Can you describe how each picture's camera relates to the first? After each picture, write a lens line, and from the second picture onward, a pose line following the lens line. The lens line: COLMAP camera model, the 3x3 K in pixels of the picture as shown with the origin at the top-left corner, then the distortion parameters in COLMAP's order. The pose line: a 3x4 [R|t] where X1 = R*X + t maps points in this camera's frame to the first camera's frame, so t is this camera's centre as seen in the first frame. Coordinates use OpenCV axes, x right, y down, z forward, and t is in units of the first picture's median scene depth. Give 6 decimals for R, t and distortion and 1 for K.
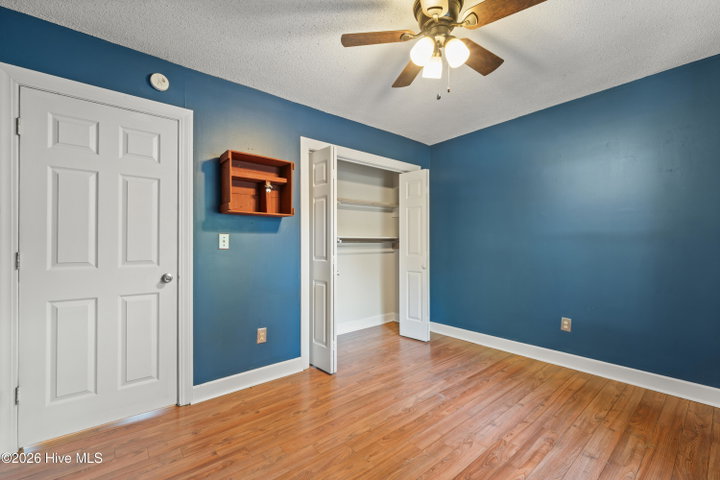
lens RADIAL K [[301.1, 0, 360.7], [0, 301.1, 243.8], [0, 0, 1]] dist [0.001640, -0.000194]
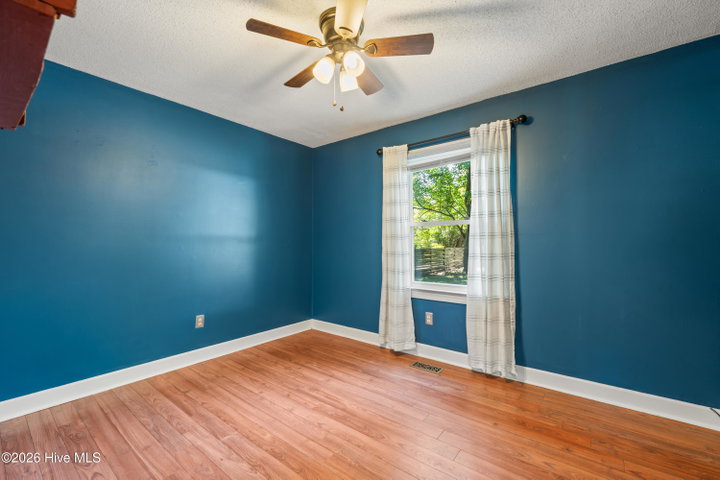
lens RADIAL K [[304.2, 0, 362.2], [0, 304.2, 248.4], [0, 0, 1]] dist [0.000459, 0.000047]
pose [[-0.214763, -0.011278, 0.976601, -0.647957], [-0.004132, 0.999935, 0.010638, -0.000066], [-0.976657, -0.001751, -0.214796, 0.929359]]
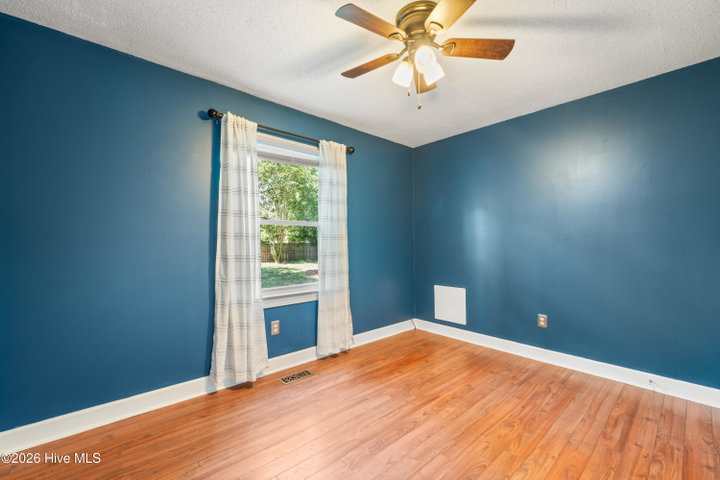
lens RADIAL K [[301.1, 0, 360.7], [0, 301.1, 243.8], [0, 0, 1]] dist [0.001640, -0.000194]
pose [[-0.999129, 0.008850, -0.040768, 0.411308], [0.008928, 0.999959, -0.001723, -0.004152], [0.040751, -0.002086, -0.999167, 1.632737]]
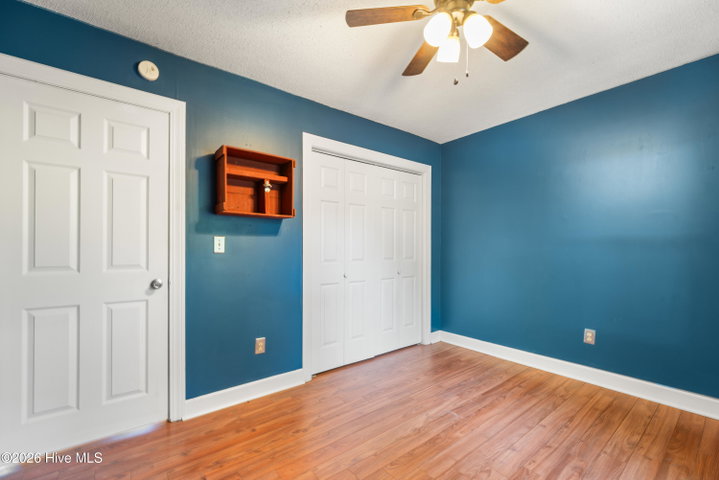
lens RADIAL K [[303.8, 0, 361.7], [0, 303.8, 248.3], [0, 0, 1]] dist [0.000459, 0.000047]
pose [[0.999812, 0.004812, -0.018757, 0.001744], [-0.004794, 0.999988, 0.001054, 0.000596], [0.018762, -0.000964, 0.999824, 0.079534]]
